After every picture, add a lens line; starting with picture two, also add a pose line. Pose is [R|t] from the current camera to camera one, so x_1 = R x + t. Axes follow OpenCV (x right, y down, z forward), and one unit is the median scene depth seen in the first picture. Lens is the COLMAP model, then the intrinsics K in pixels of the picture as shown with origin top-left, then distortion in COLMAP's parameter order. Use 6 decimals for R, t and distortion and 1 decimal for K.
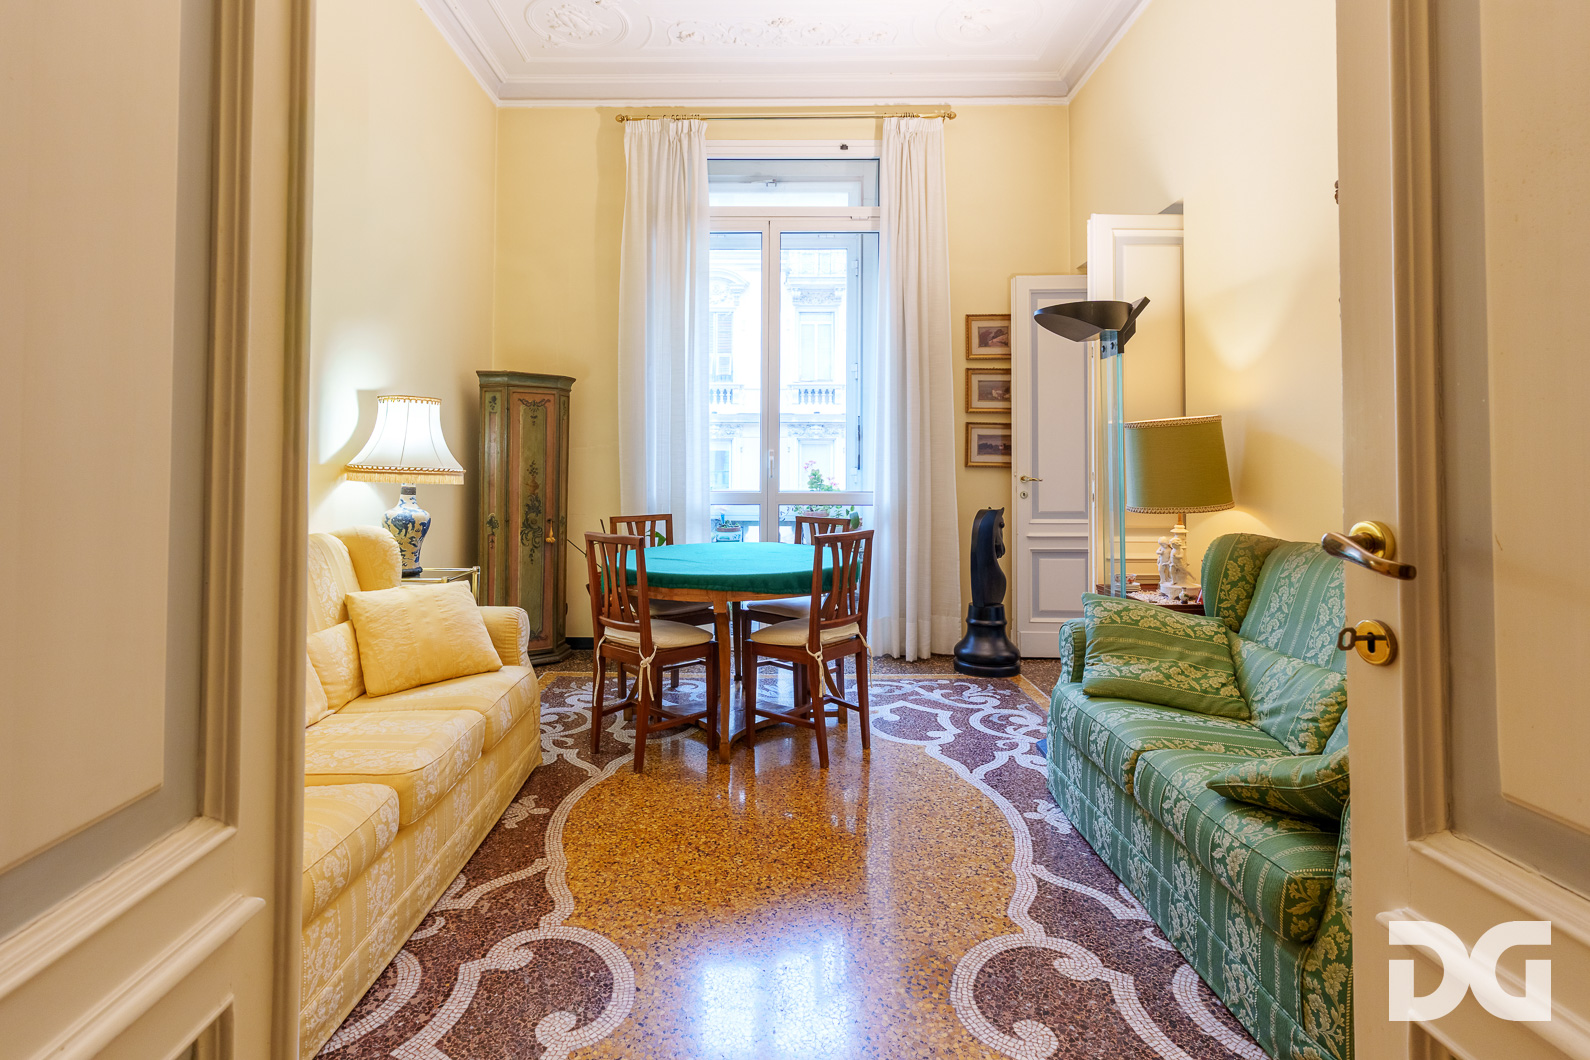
lens RADIAL K [[776.8, 0, 813.0], [0, 776.8, 467.7], [0, 0, 1]] dist [0.002711, -0.000917]
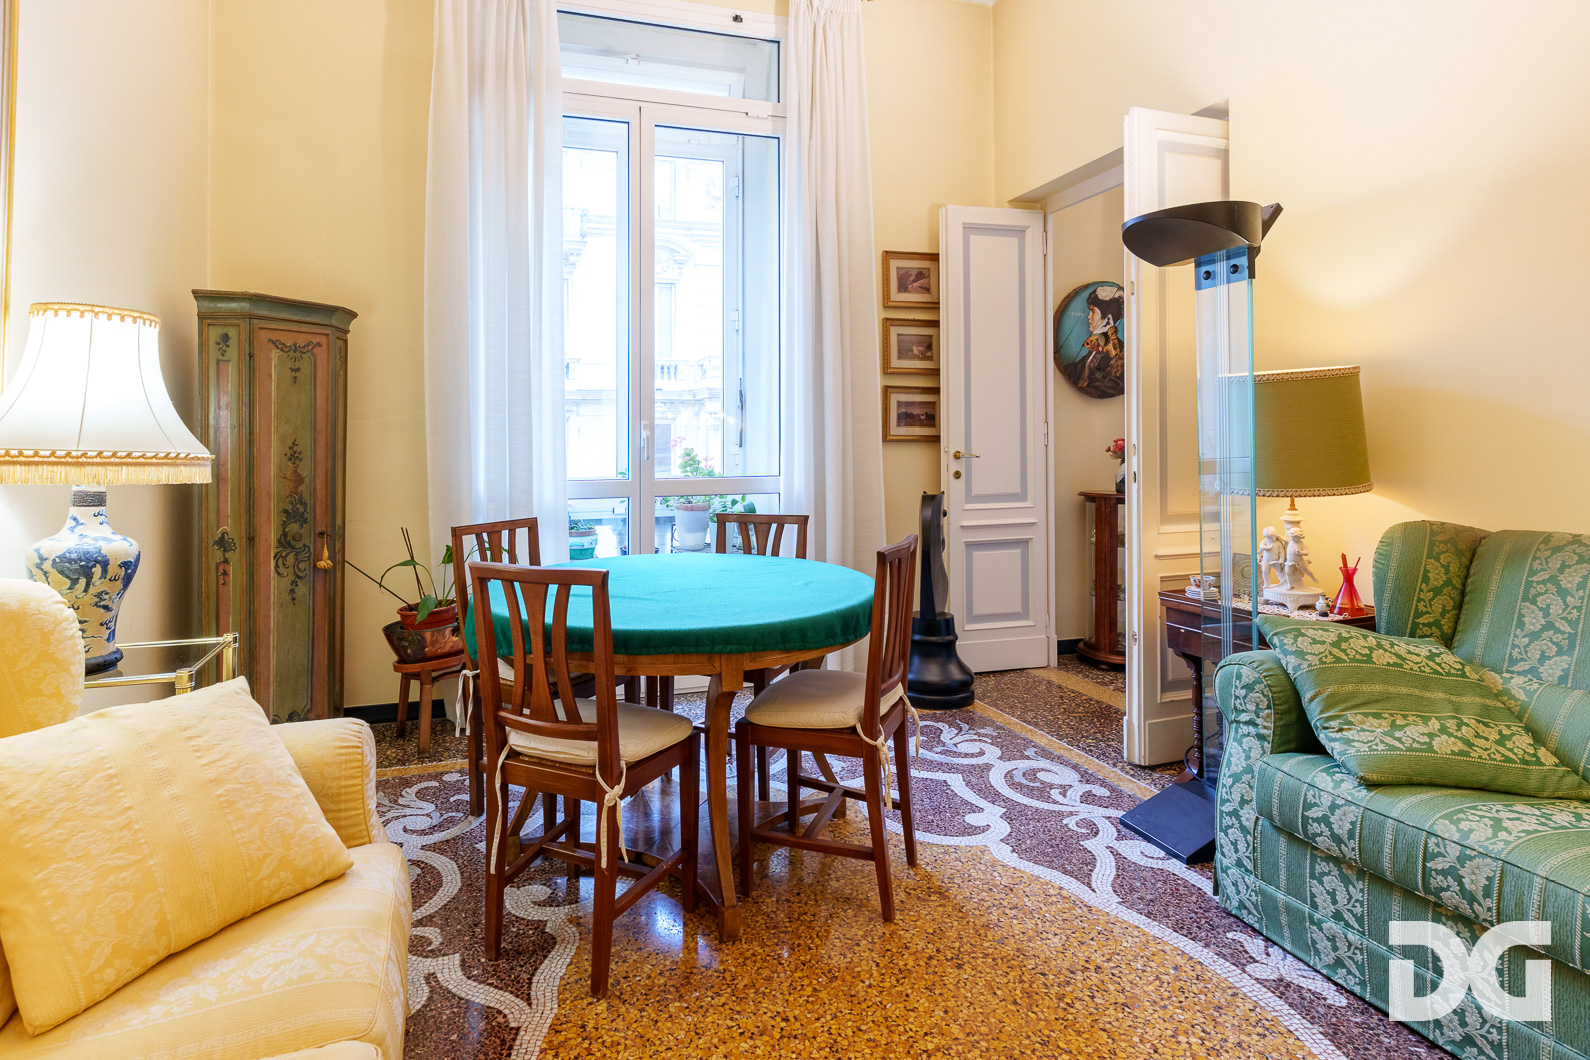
lens RADIAL K [[776.8, 0, 730.3], [0, 776.8, 446.5], [0, 0, 1]] dist [0.002711, -0.000917]
pose [[0.962232, -0.014505, 0.271845, -0.199065], [0.015141, 0.999885, -0.000241, 0.002053], [-0.271810, 0.004348, 0.962341, 0.312893]]
